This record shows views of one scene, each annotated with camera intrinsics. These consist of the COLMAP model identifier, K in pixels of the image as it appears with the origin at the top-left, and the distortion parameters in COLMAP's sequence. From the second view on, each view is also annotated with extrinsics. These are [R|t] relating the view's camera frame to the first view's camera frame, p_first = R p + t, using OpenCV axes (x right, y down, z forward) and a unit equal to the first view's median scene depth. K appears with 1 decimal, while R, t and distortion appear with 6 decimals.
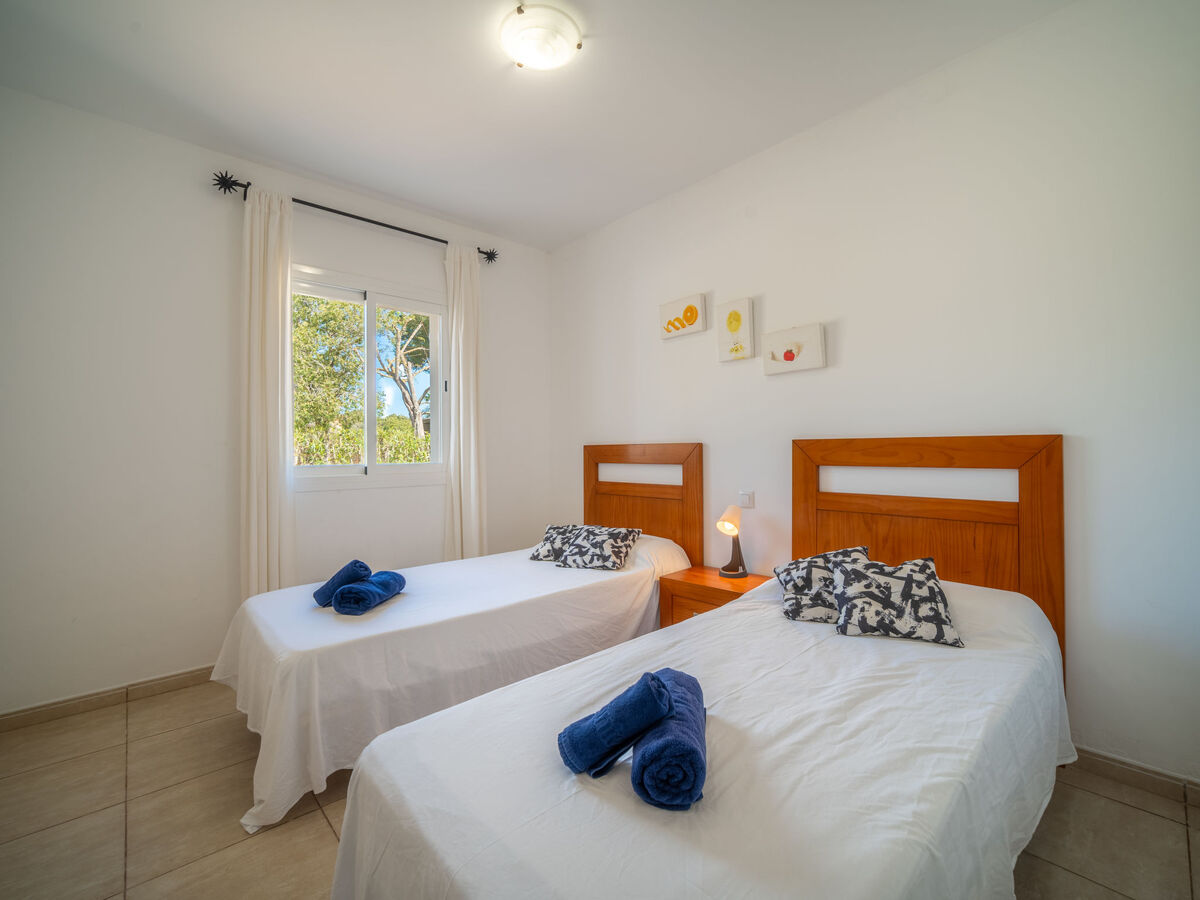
lens RADIAL K [[525.2, 0, 594.4], [0, 525.2, 445.5], [0, 0, 1]] dist [-0.026260, 0.000376]
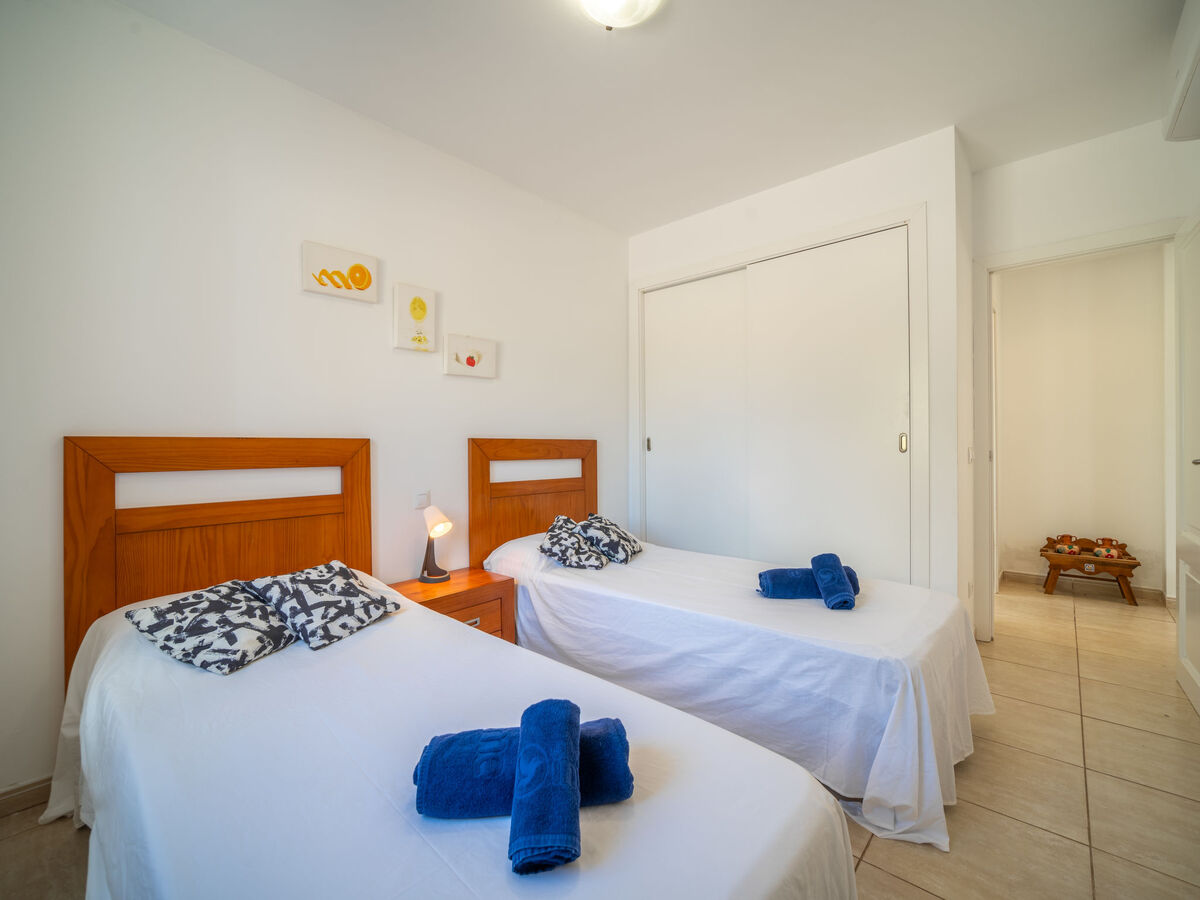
lens RADIAL K [[525.2, 0, 594.4], [0, 525.2, 445.5], [0, 0, 1]] dist [-0.026260, 0.000376]
pose [[-0.096514, 0.013185, 0.995244, -0.677543], [-0.001305, 0.999910, -0.013373, 0.017114], [-0.995331, -0.002589, -0.096488, 0.772950]]
